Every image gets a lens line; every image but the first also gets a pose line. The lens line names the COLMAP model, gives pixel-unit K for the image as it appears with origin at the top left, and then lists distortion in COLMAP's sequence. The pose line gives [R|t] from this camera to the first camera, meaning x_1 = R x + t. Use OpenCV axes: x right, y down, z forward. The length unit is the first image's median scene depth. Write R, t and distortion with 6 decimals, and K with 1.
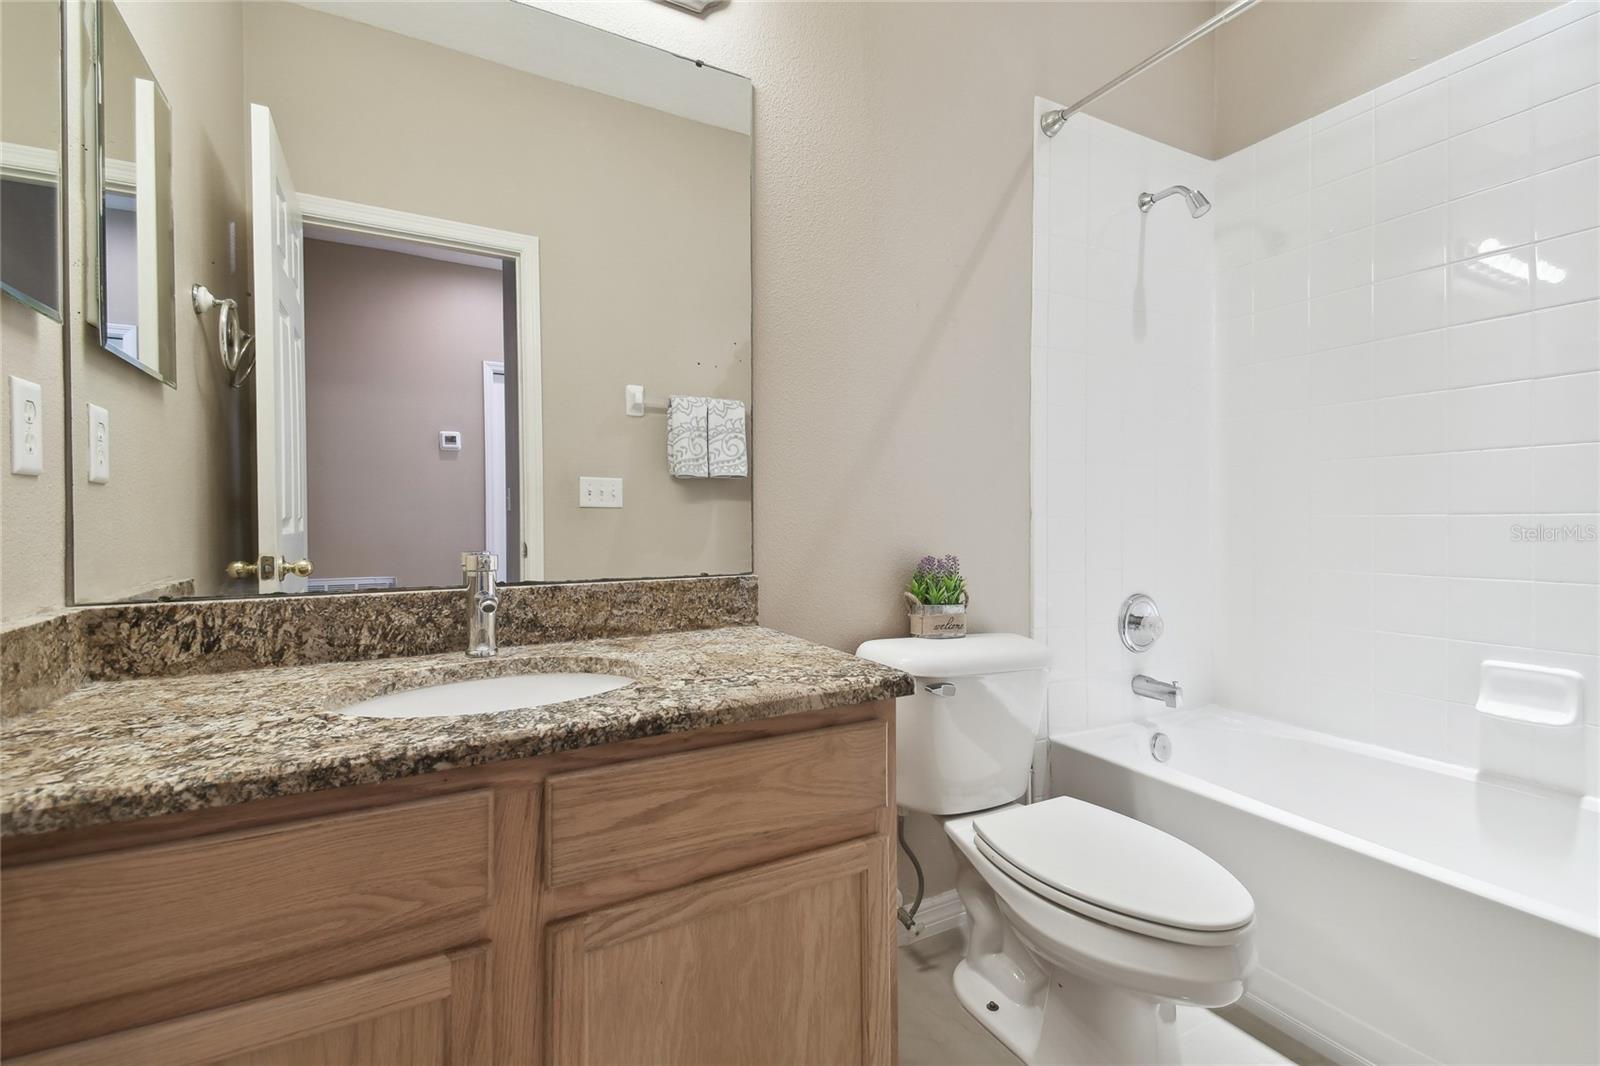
lens RADIAL K [[704.8, 0, 798.2], [0, 704.8, 525.8], [0, 0, 1]] dist [0.038573, -0.016749]
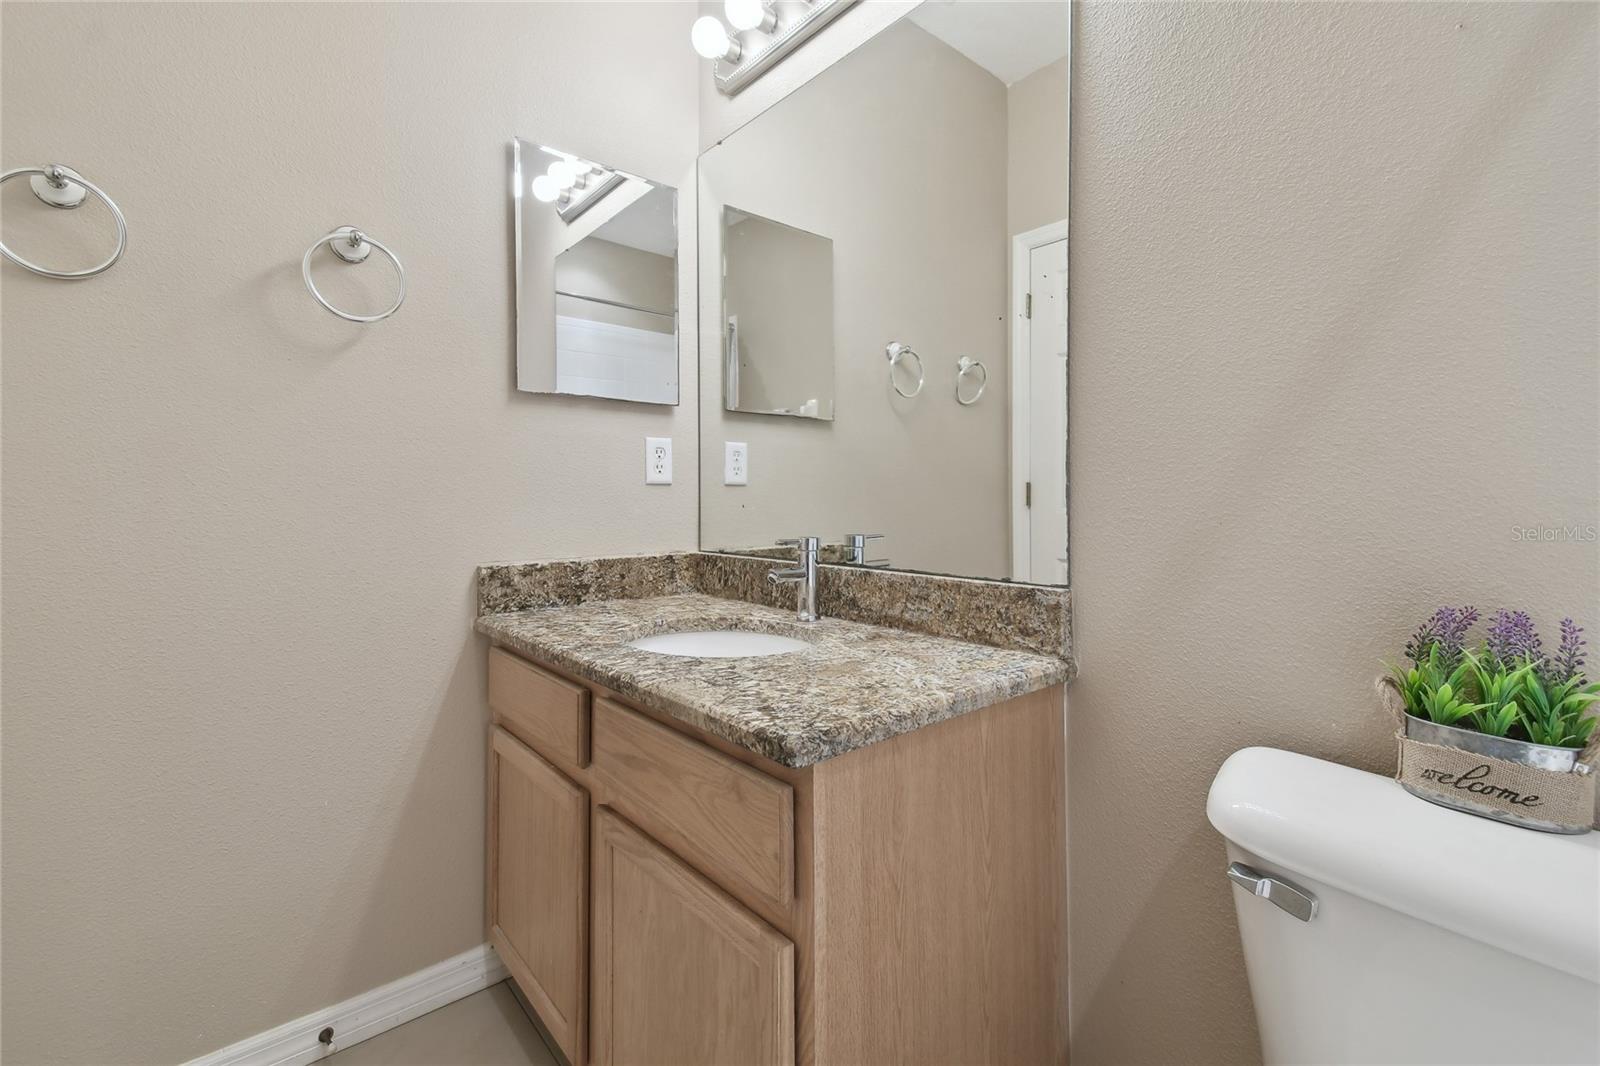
lens RADIAL K [[704.8, 0, 817.7], [0, 704.8, 497.0], [0, 0, 1]] dist [0.038573, -0.016749]
pose [[0.221290, -0.000458, -0.975208, 0.533601], [-0.010328, 0.999943, -0.002813, -0.018105], [0.975153, 0.010694, 0.221273, 0.540215]]
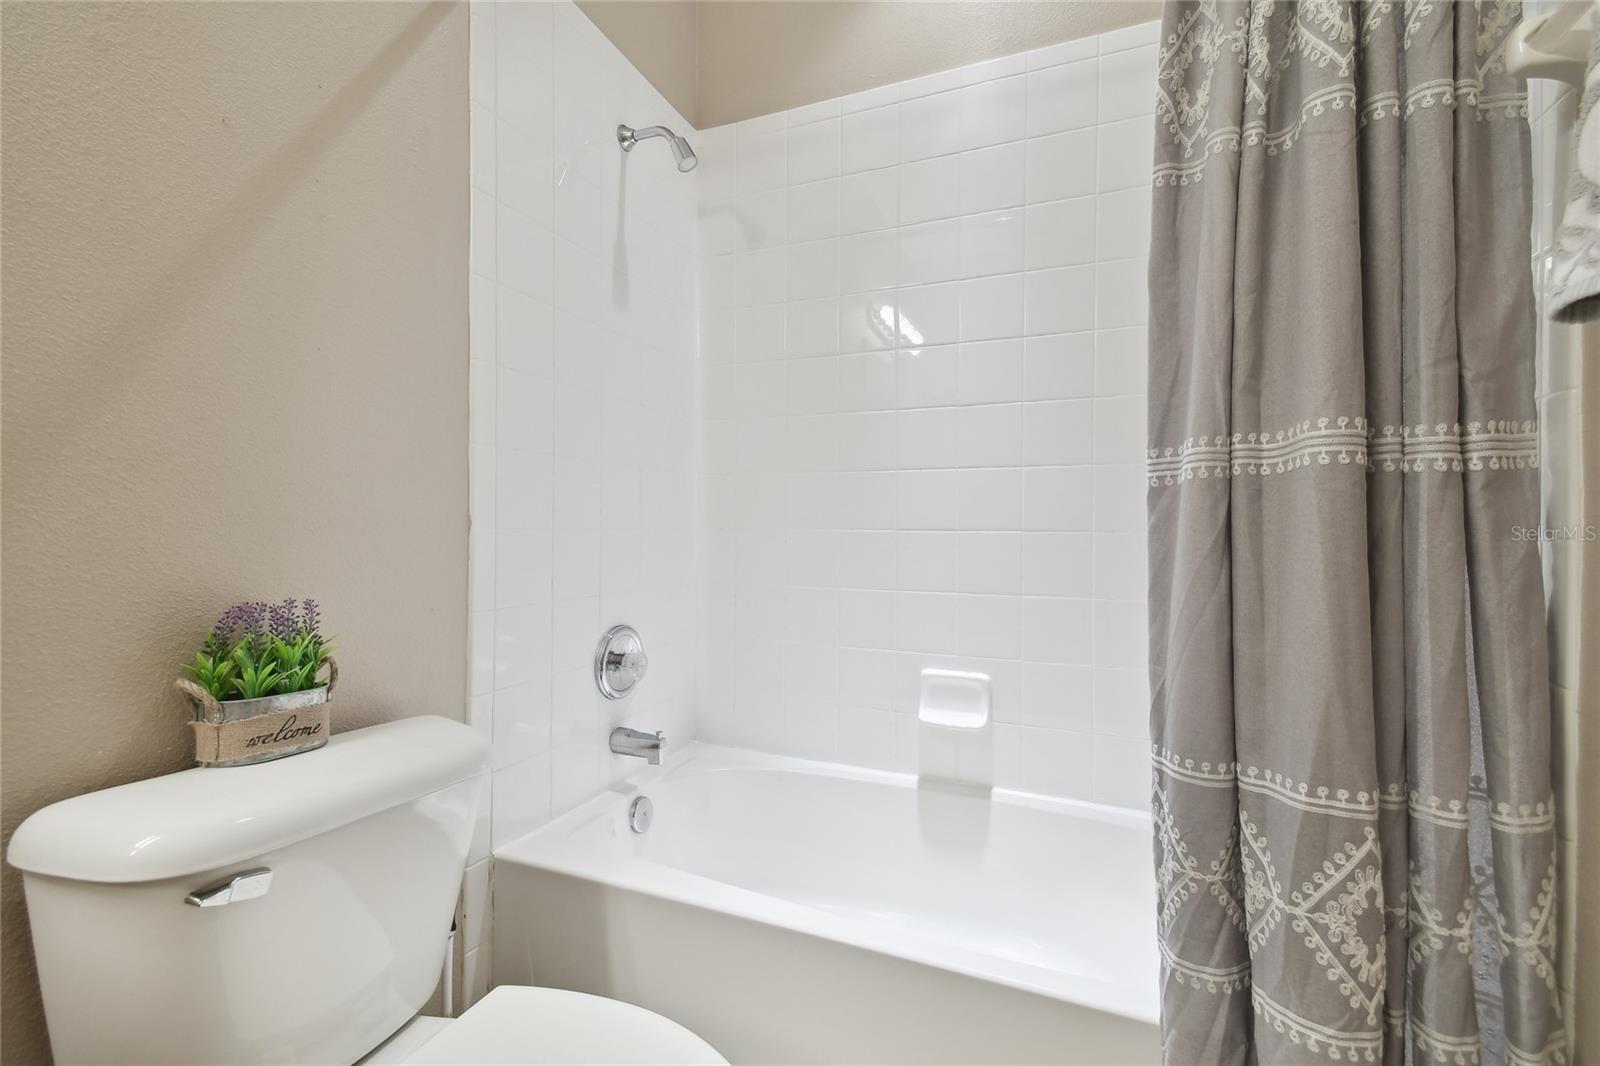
lens RADIAL K [[704.8, 0, 794.9], [0, 704.8, 523.5], [0, 0, 1]] dist [0.038573, -0.016749]
pose [[0.774662, 0.011430, 0.632273, 0.168057], [-0.001708, 0.999871, -0.015983, -0.008674], [-0.632374, 0.011302, 0.774581, 0.337392]]
